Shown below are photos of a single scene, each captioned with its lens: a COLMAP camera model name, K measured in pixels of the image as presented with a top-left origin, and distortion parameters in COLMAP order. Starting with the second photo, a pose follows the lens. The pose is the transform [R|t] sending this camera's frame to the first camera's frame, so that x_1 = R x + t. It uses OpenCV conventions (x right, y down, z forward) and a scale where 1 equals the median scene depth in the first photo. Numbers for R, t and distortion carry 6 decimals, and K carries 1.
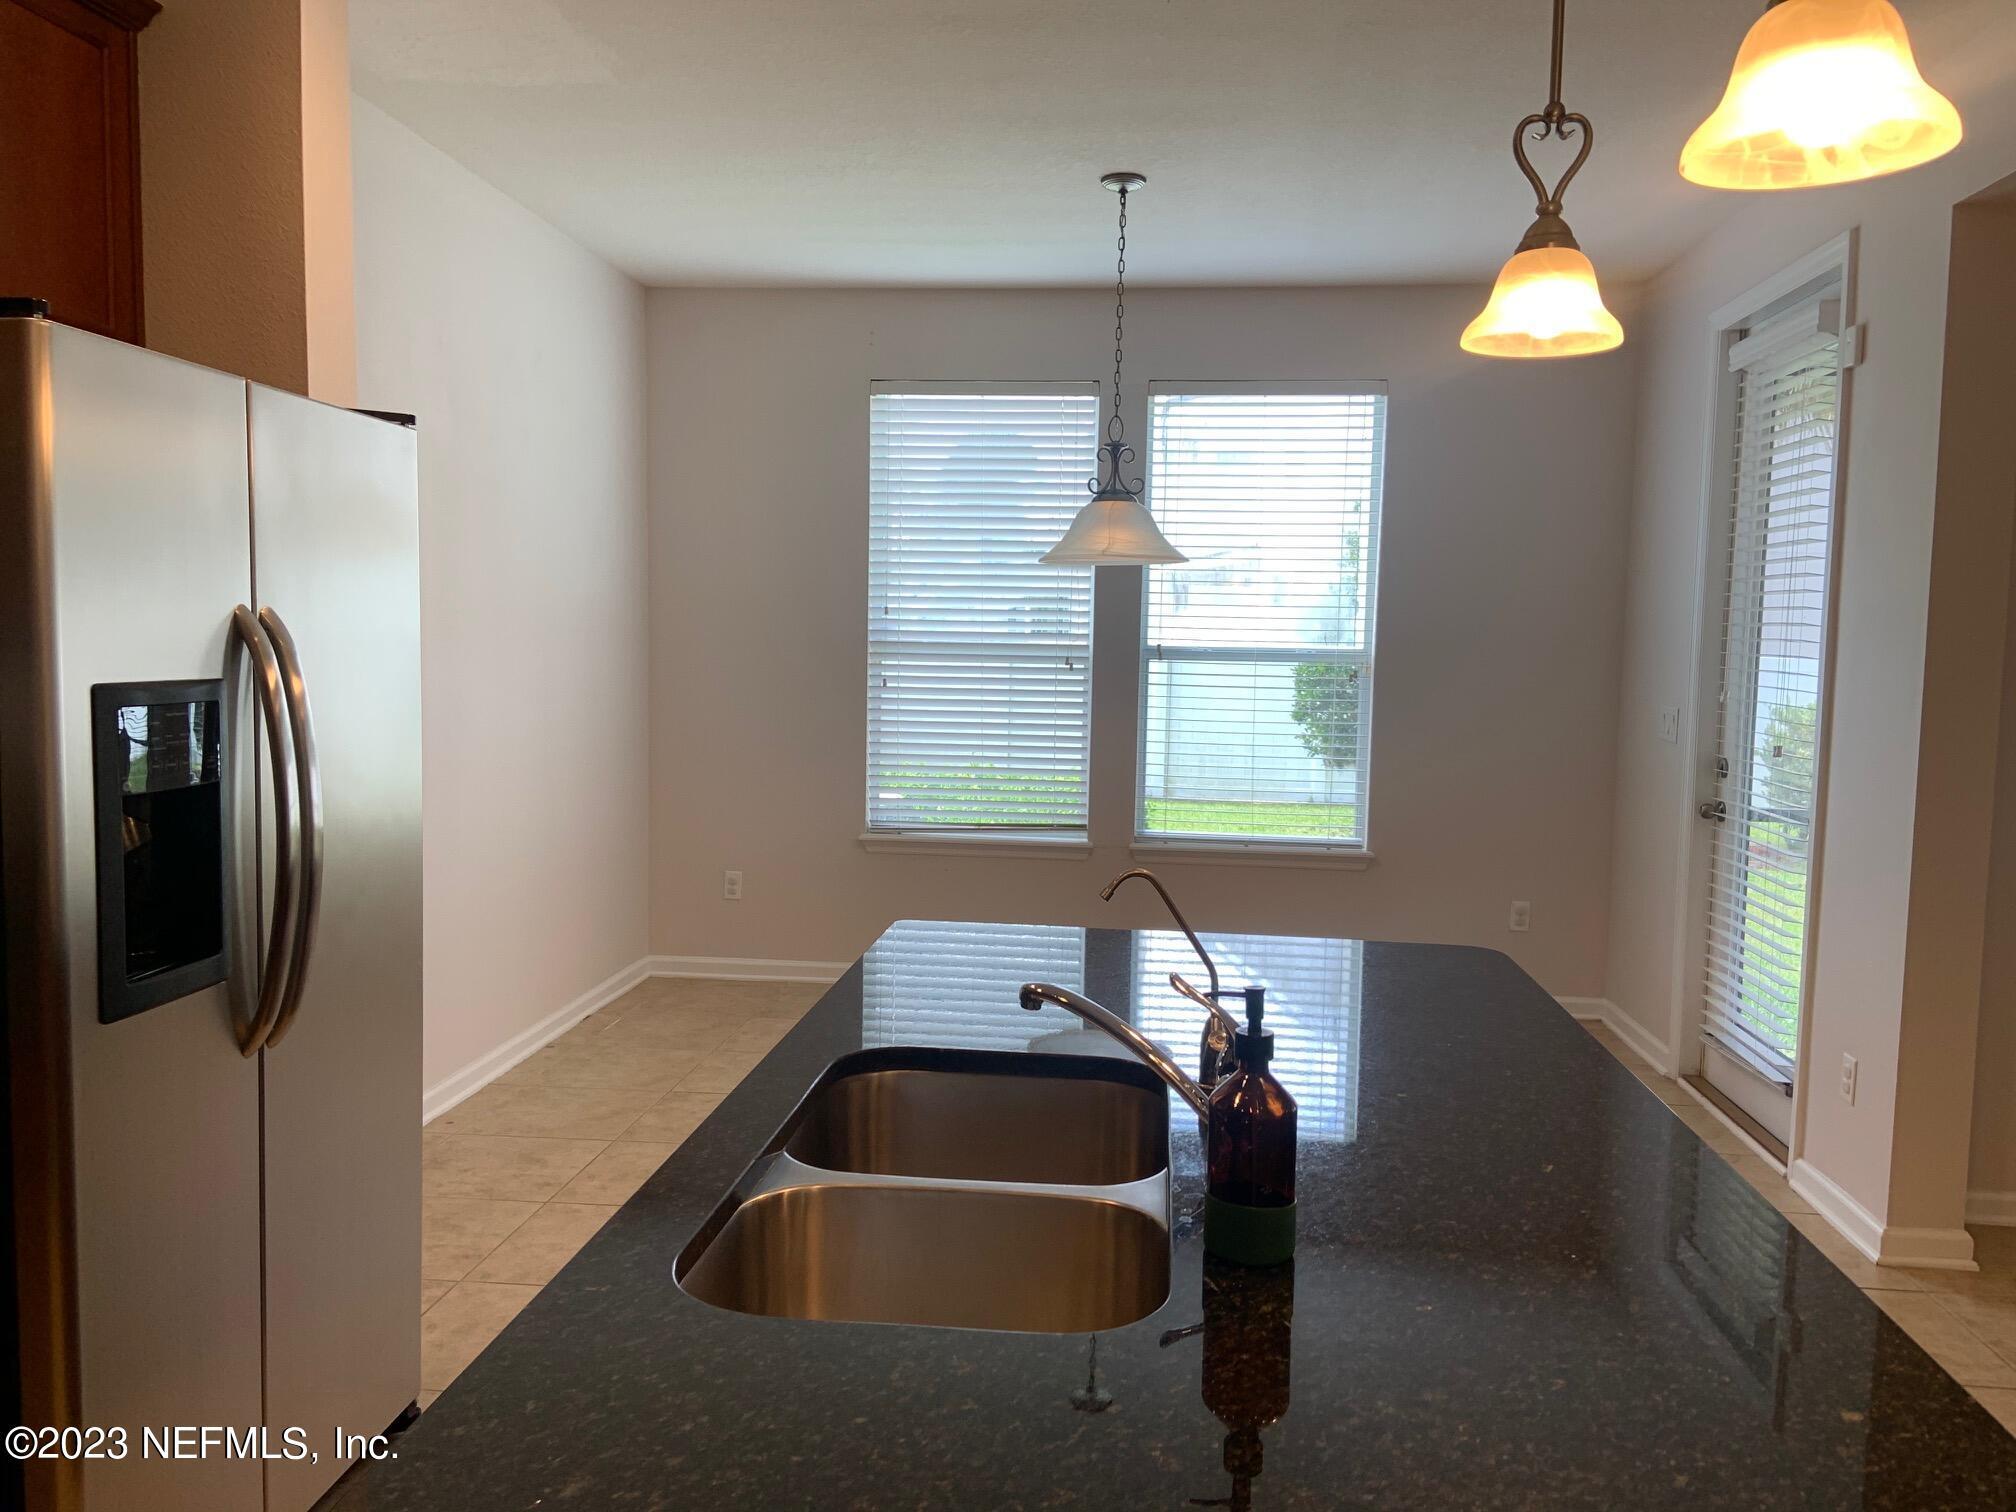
lens RADIAL K [[1519.4, 0, 993.5], [0, 1519.4, 772.8], [0, 0, 1]] dist [0.079029, -0.067034]
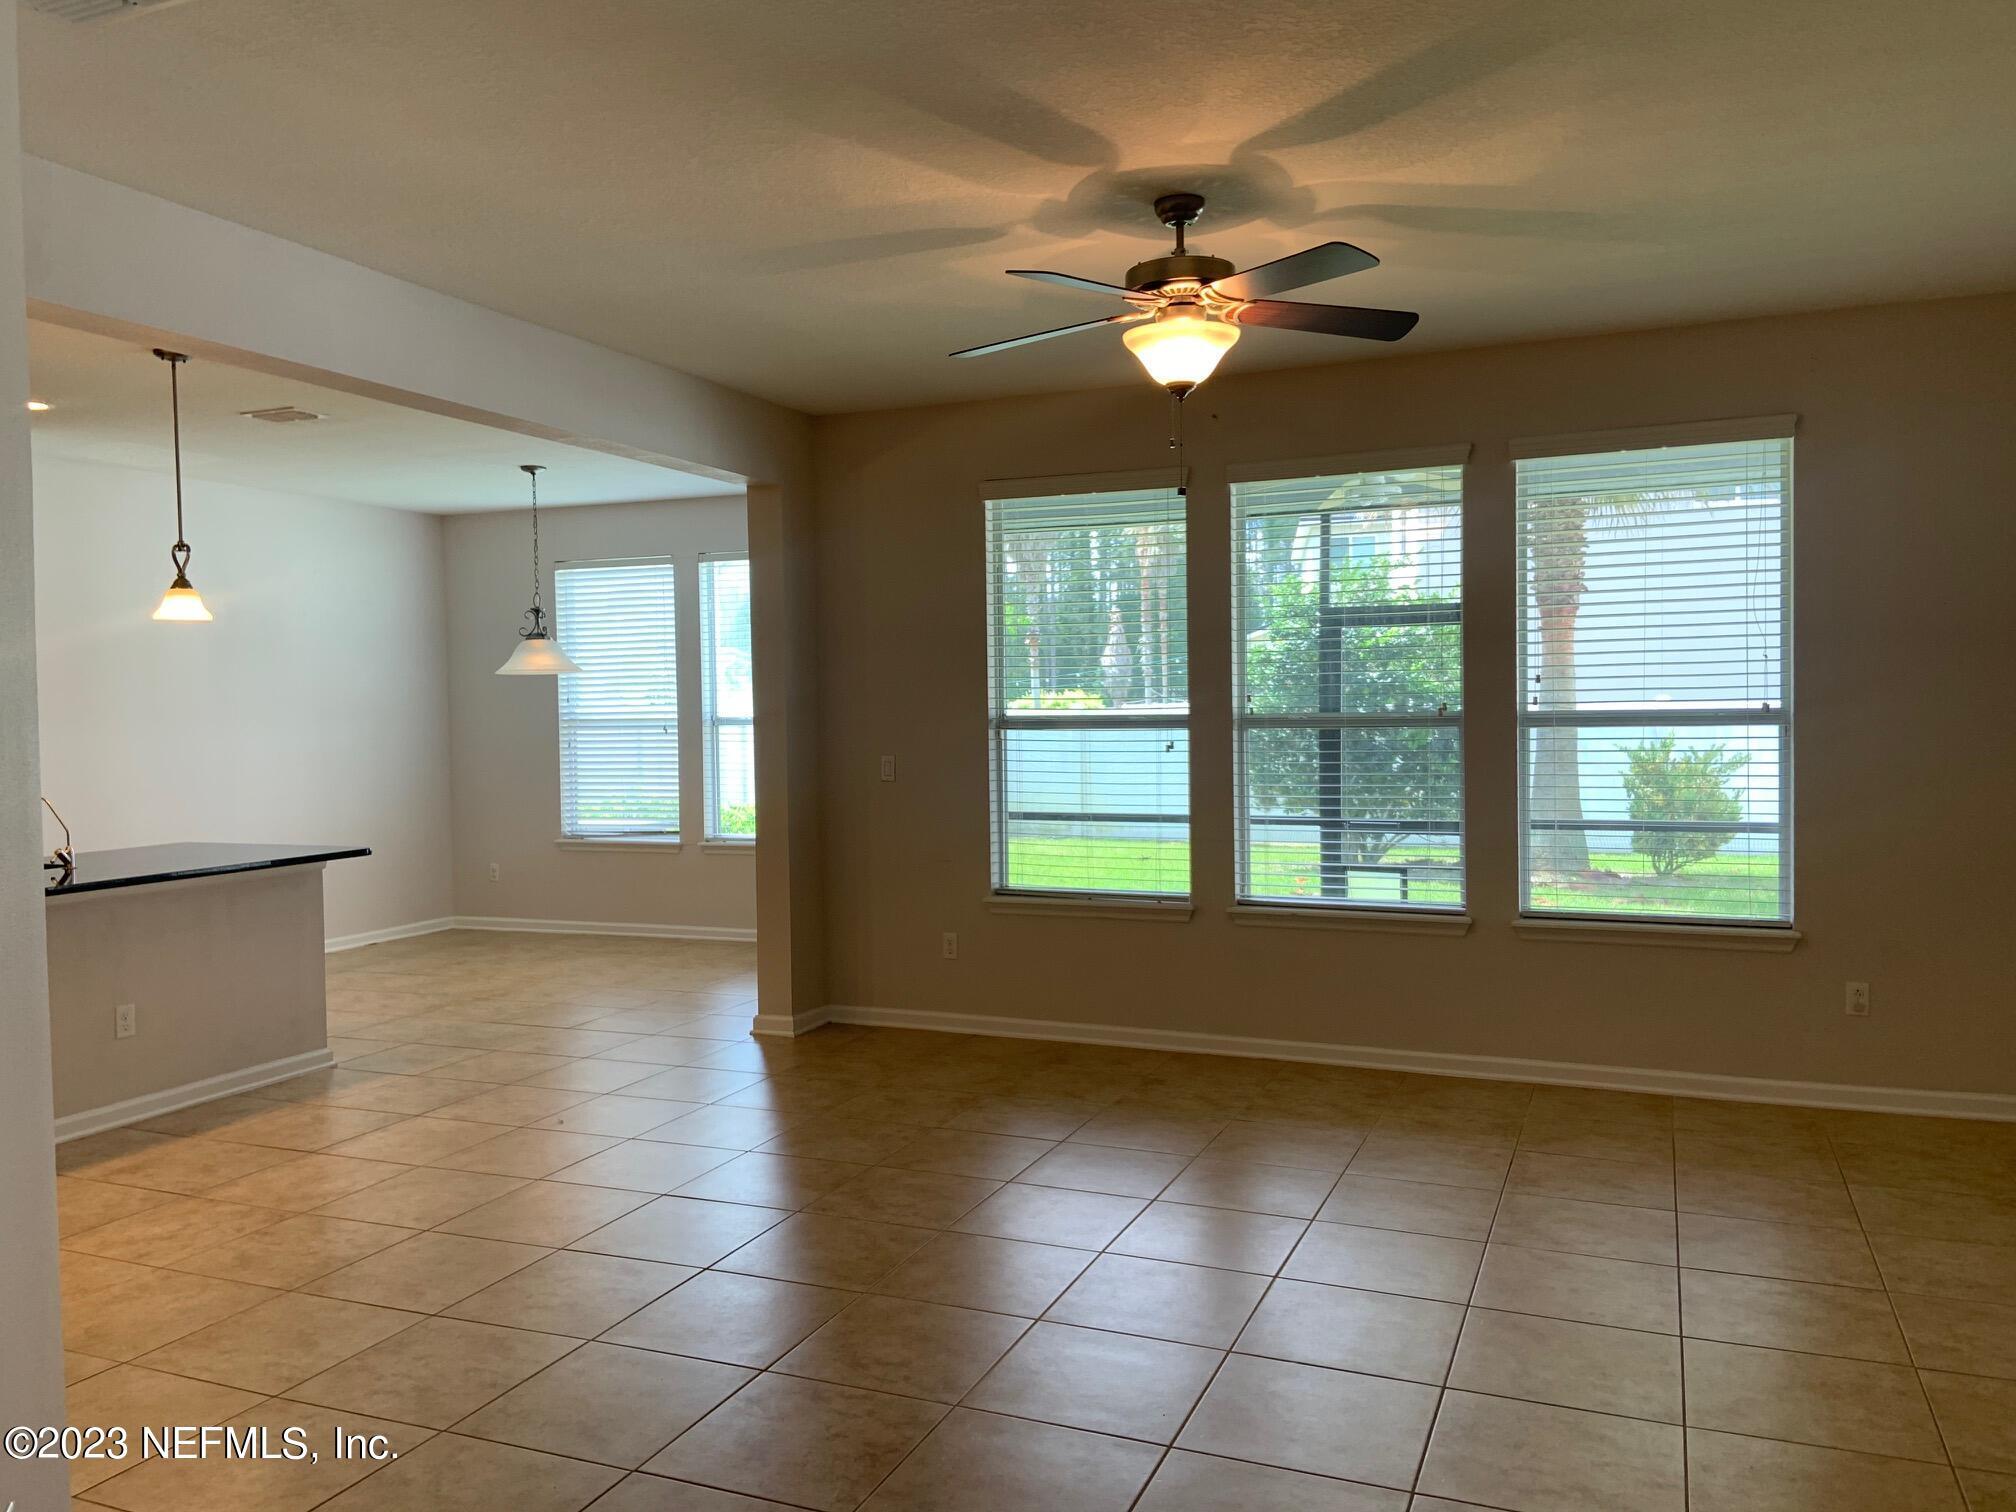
lens RADIAL K [[1519.4, 0, 1019.2], [0, 1519.4, 751.7], [0, 0, 1]] dist [0.079029, -0.067034]
pose [[0.961969, -0.023297, -0.272164, 0.837057], [0.005909, 0.997898, -0.064534, 0.056430], [0.273096, 0.060472, 0.960084, -0.435538]]
